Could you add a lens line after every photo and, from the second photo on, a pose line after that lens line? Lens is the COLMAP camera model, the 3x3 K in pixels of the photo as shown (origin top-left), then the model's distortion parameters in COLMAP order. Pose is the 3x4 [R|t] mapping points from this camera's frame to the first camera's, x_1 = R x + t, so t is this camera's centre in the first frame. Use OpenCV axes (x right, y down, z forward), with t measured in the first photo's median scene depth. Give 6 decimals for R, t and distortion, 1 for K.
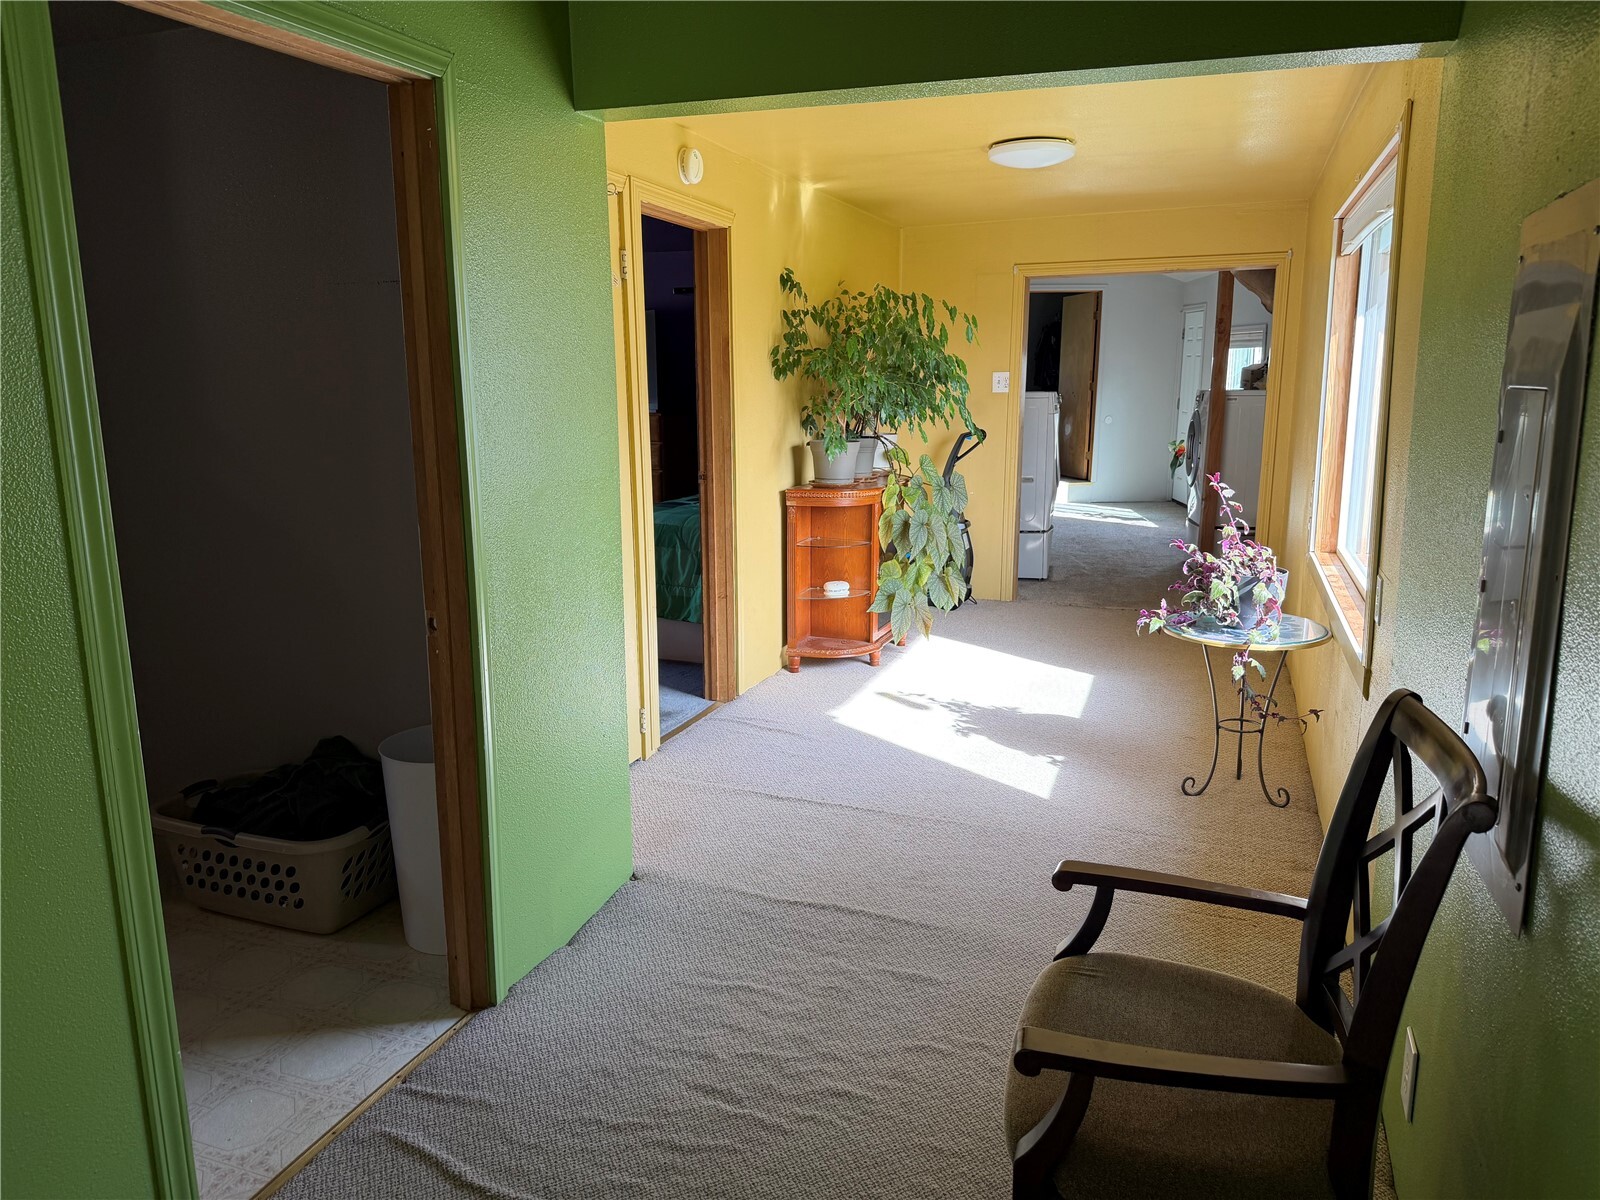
lens RADIAL K [[1110.5, 0, 801.6], [0, 1110.5, 608.0], [0, 0, 1]] dist [0.133067, -0.219466]
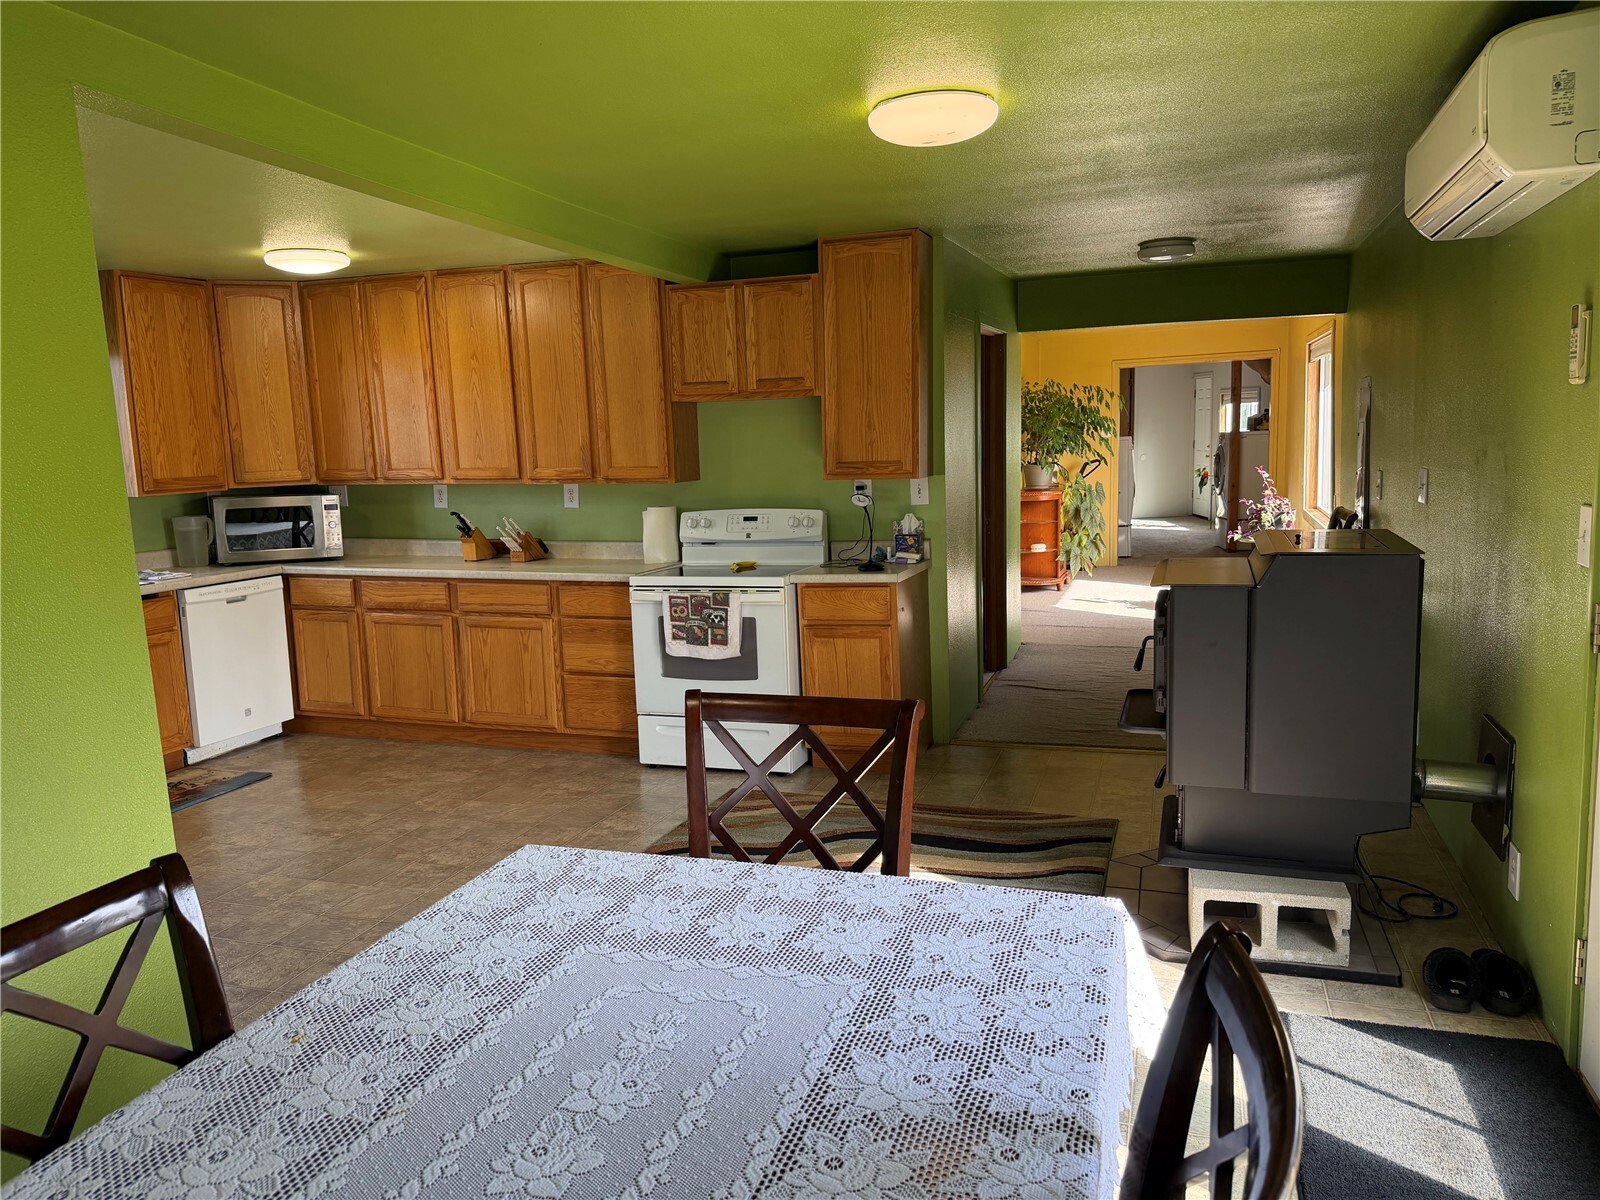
lens RADIAL K [[1110.5, 0, 801.6], [0, 1110.5, 608.0], [0, 0, 1]] dist [0.133067, -0.219466]
pose [[0.999220, -0.035927, 0.016391, -0.317073], [0.036742, 0.997947, -0.052466, 0.132441], [-0.014472, 0.053027, 0.998488, -0.647547]]
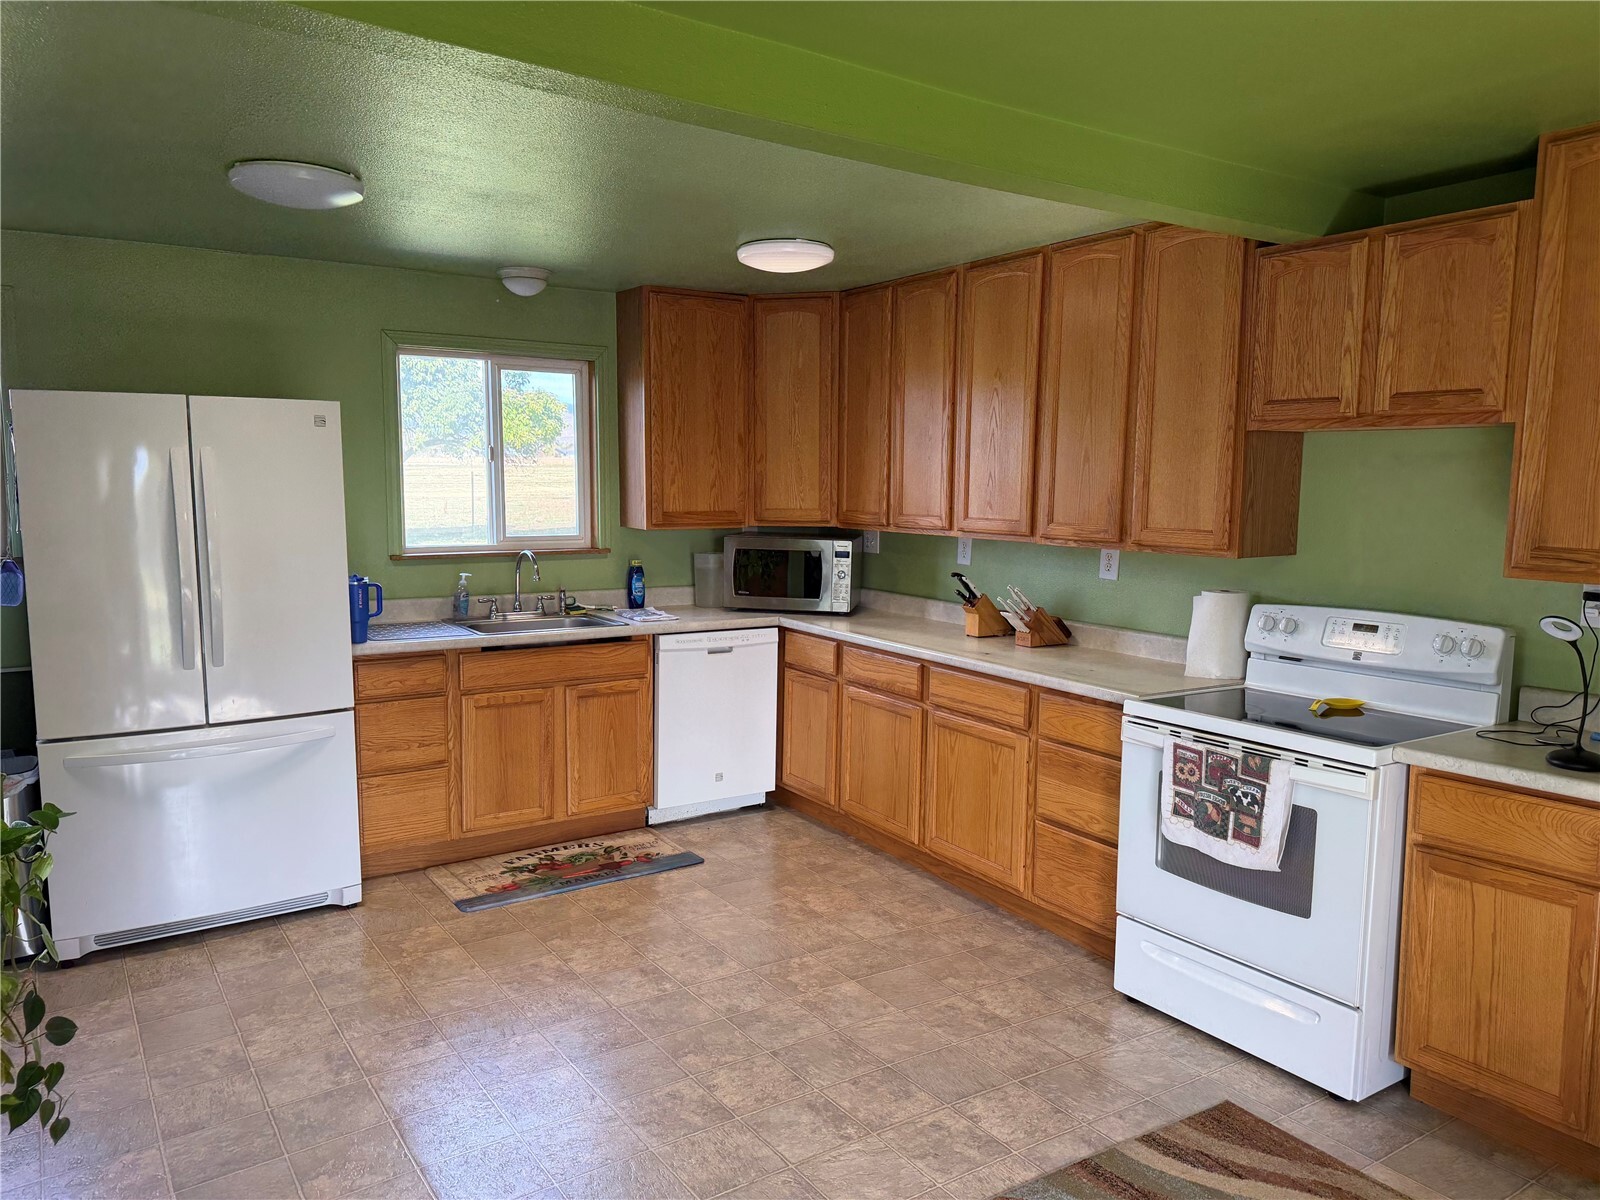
lens RADIAL K [[1110.5, 0, 801.6], [0, 1110.5, 608.0], [0, 0, 1]] dist [0.133067, -0.219466]
pose [[0.808896, 0.073142, -0.583384, -0.250268], [-0.127208, 0.990502, -0.052197, 0.070077], [0.574025, 0.116434, 0.810517, -0.371830]]
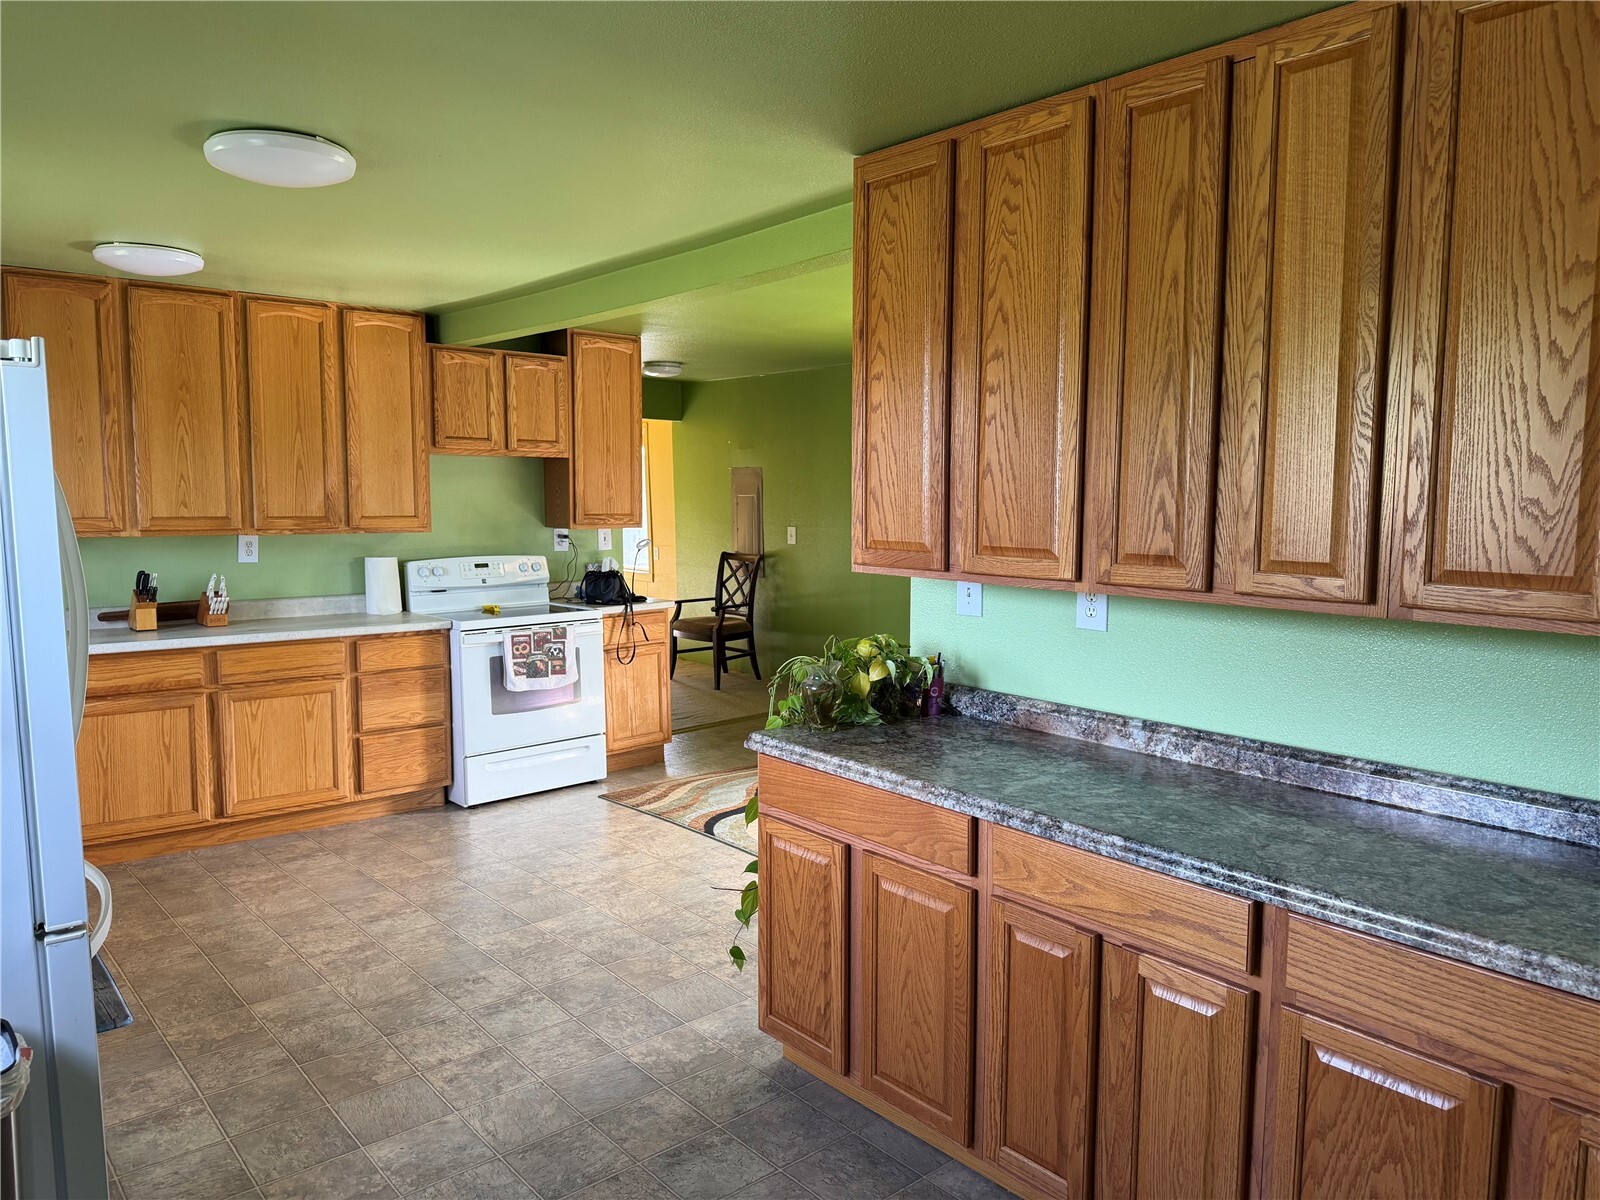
lens RADIAL K [[1110.5, 0, 801.6], [0, 1110.5, 608.0], [0, 0, 1]] dist [0.133067, -0.219466]
pose [[0.487969, -0.093151, 0.867876, -0.992233], [0.176527, 0.984275, 0.006391, 0.093826], [-0.854824, 0.150084, 0.496740, -0.481637]]
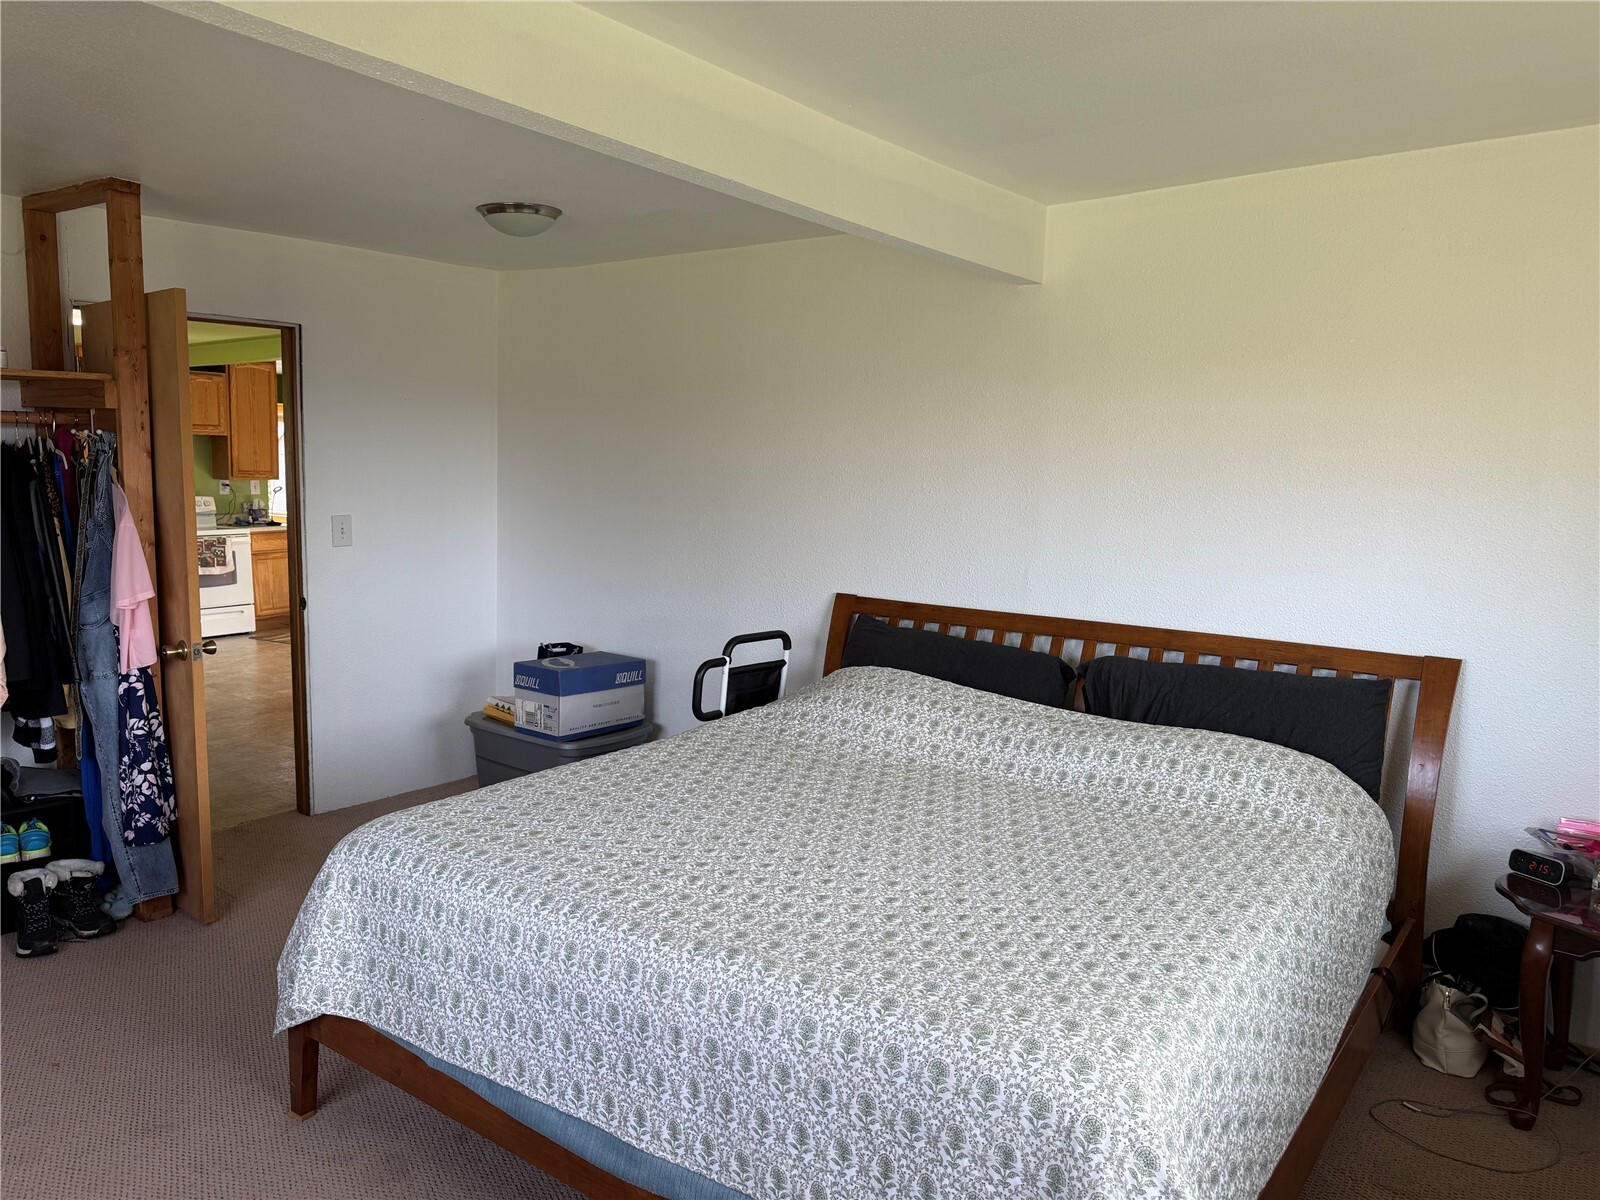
lens RADIAL K [[1110.5, 0, 801.6], [0, 1110.5, 608.0], [0, 0, 1]] dist [0.133067, -0.219466]
pose [[0.268912, -0.117822, 0.955931, -1.527135], [0.173967, 0.982108, 0.072110, 0.191747], [-0.947324, 0.146909, 0.284598, -0.988267]]
